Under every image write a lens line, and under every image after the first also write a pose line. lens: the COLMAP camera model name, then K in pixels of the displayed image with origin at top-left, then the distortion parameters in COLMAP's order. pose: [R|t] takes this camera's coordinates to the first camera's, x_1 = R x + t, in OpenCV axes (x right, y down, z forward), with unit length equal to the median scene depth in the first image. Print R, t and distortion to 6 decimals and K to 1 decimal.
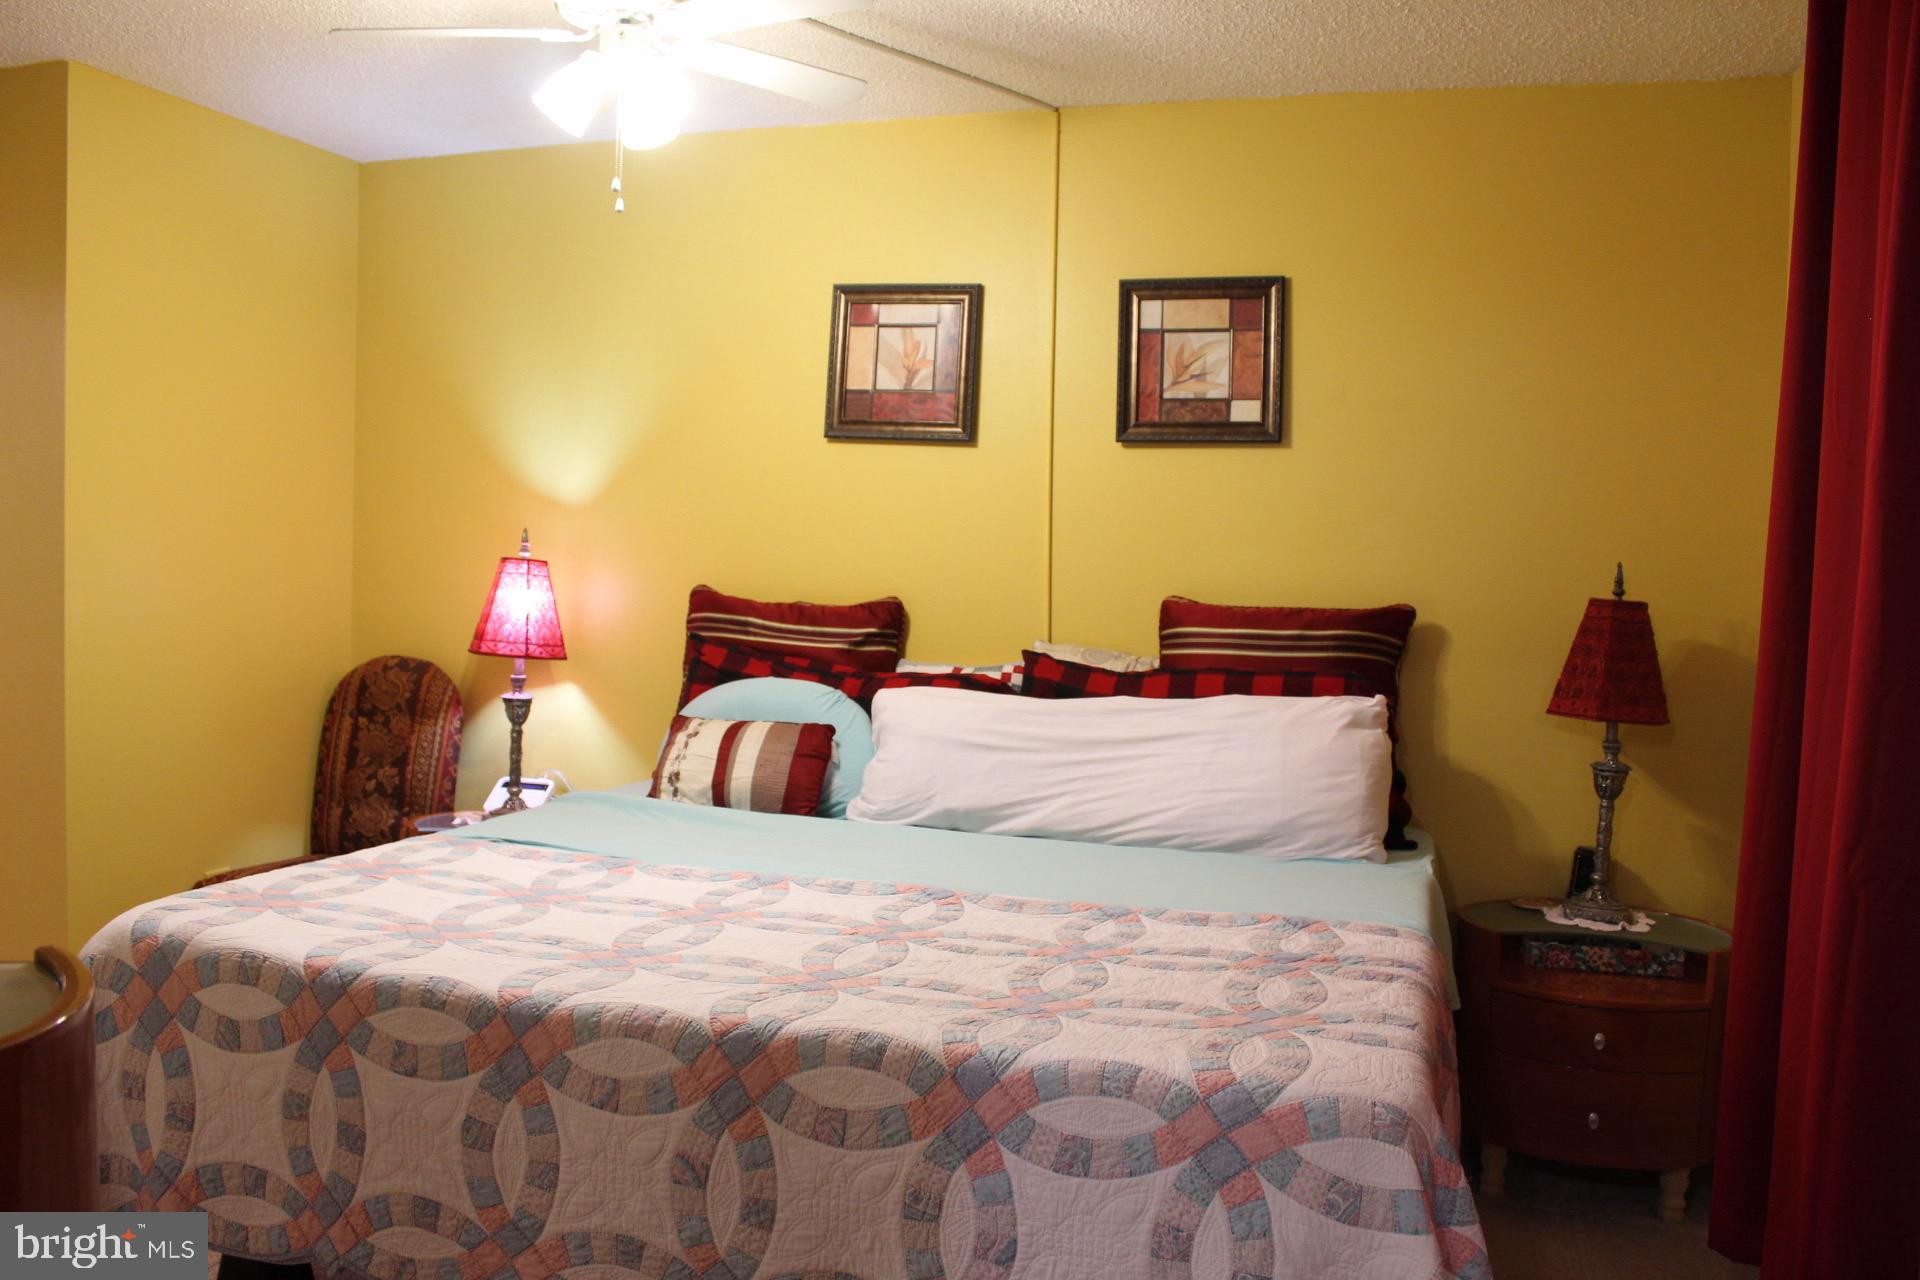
lens RADIAL K [[1588.2, 0, 961.6], [0, 1588.2, 645.0], [0, 0, 1]] dist [-0.165975, 0.137493]
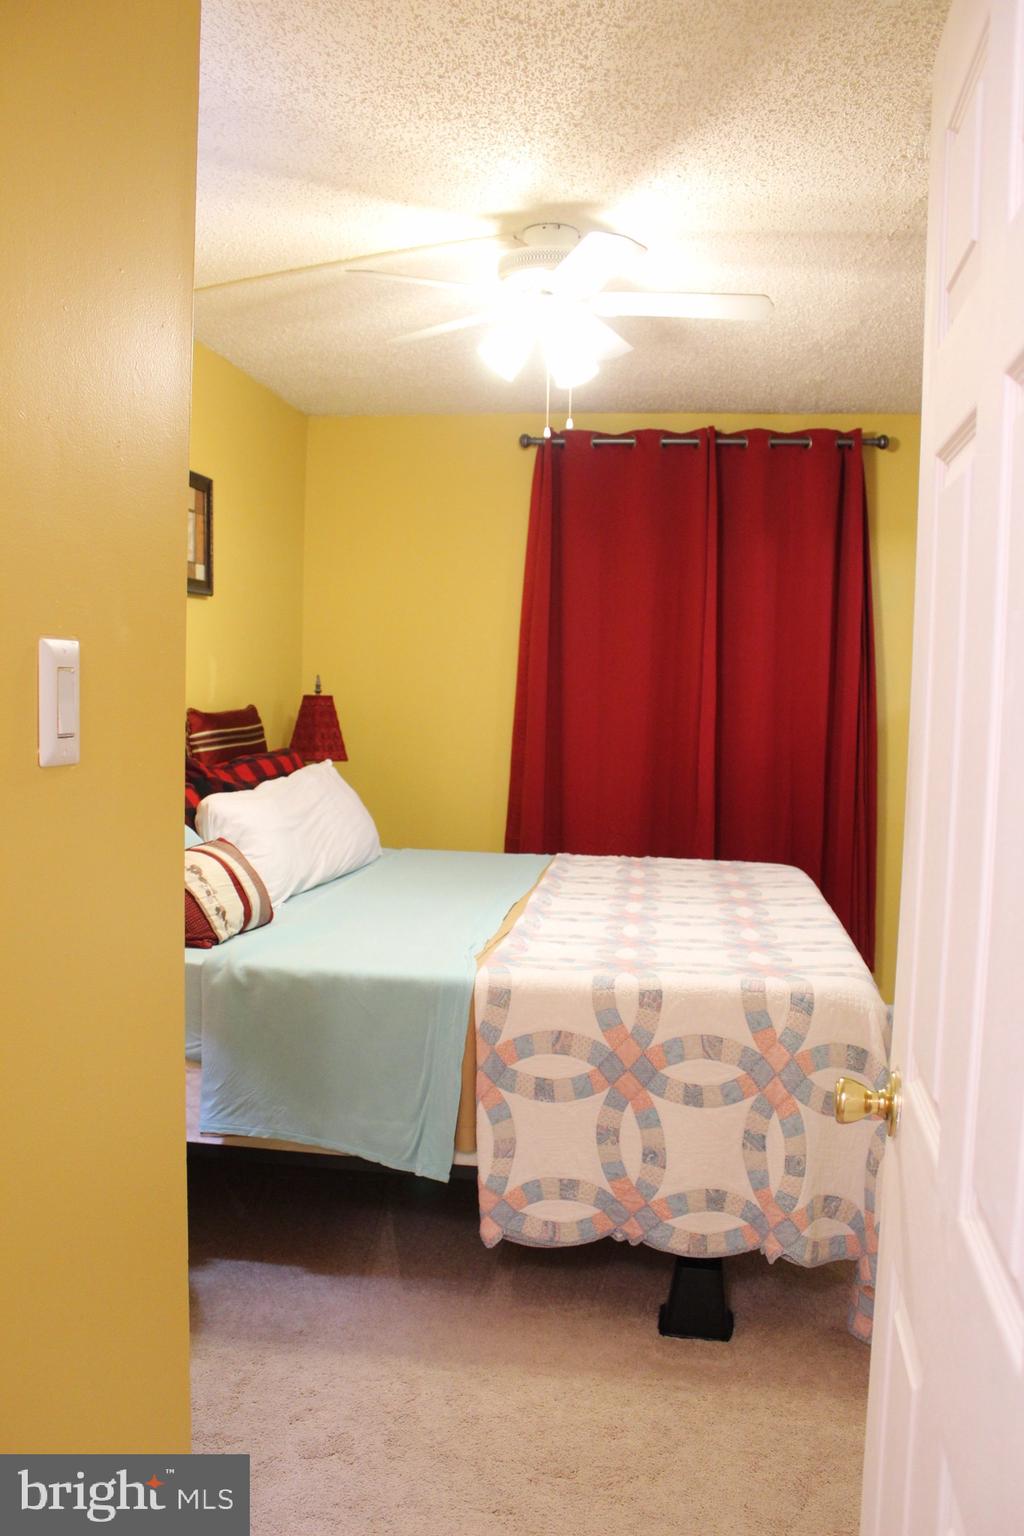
lens RADIAL K [[1270.6, 0, 512.0], [0, 1270.6, 768.0], [0, 0, 1]] dist [-0.165975, 0.137493]
pose [[-0.158036, -0.099871, 0.982370, -0.957678], [0.032180, 0.993823, 0.106212, -0.084835], [-0.986909, 0.048398, -0.153846, 0.898035]]
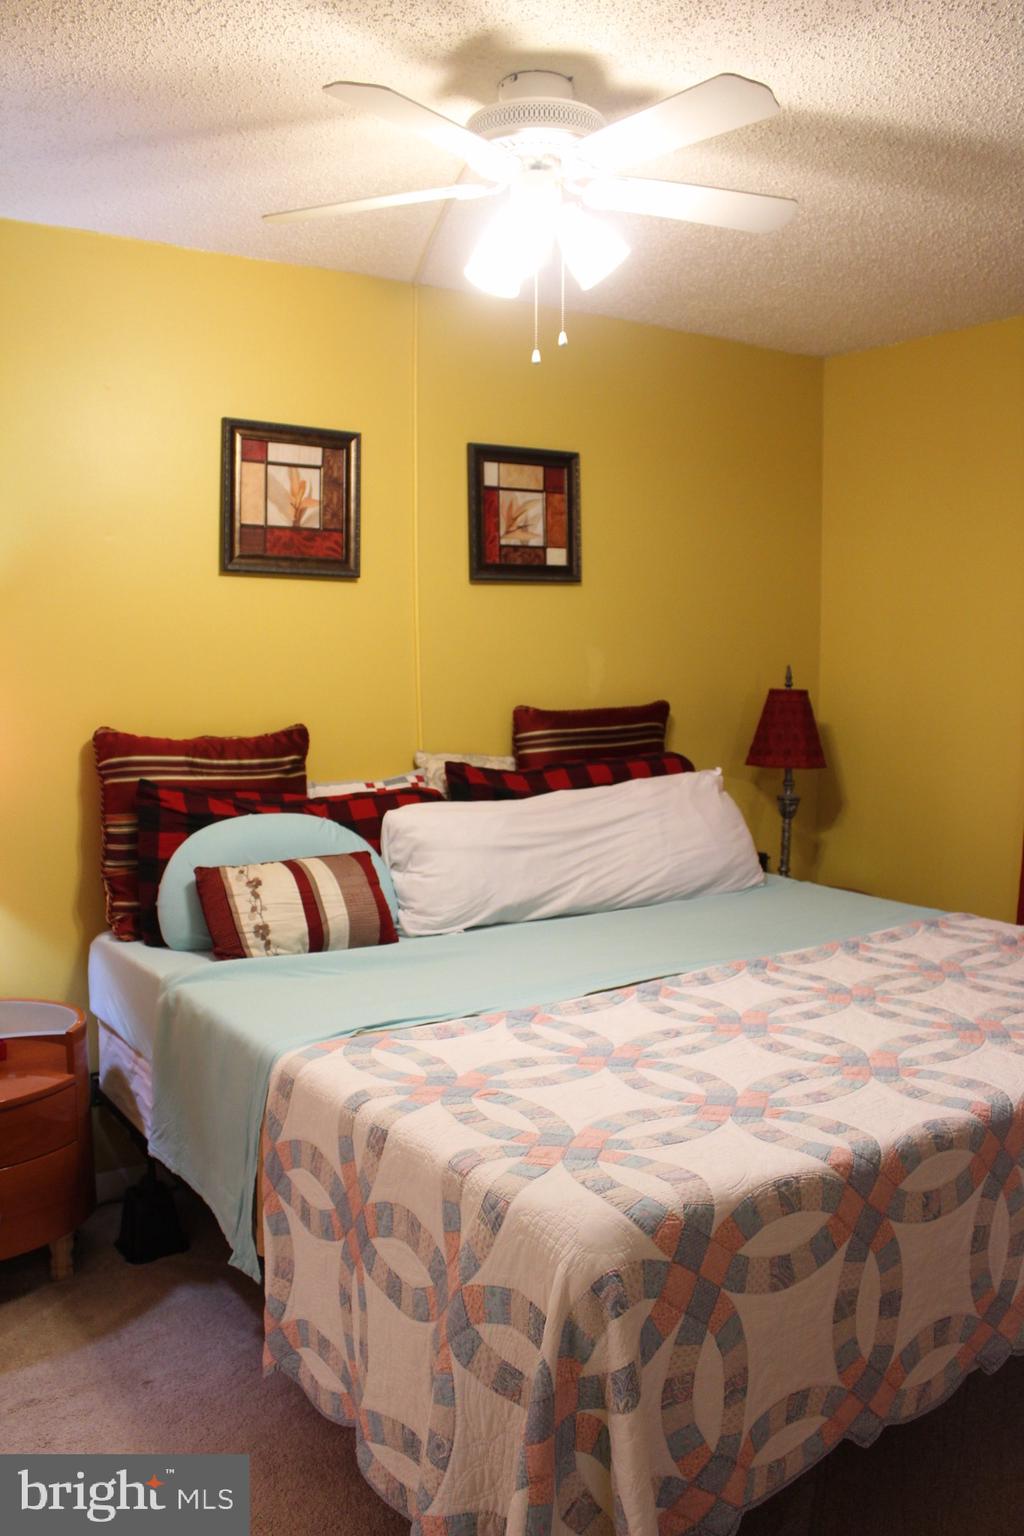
lens RADIAL K [[1270.6, 0, 512.0], [0, 1270.6, 768.0], [0, 0, 1]] dist [-0.165975, 0.137493]
pose [[0.622205, -0.107188, 0.775481, -0.646234], [0.062595, 0.994222, 0.087200, -0.069593], [-0.780348, -0.005716, 0.625320, 0.384163]]
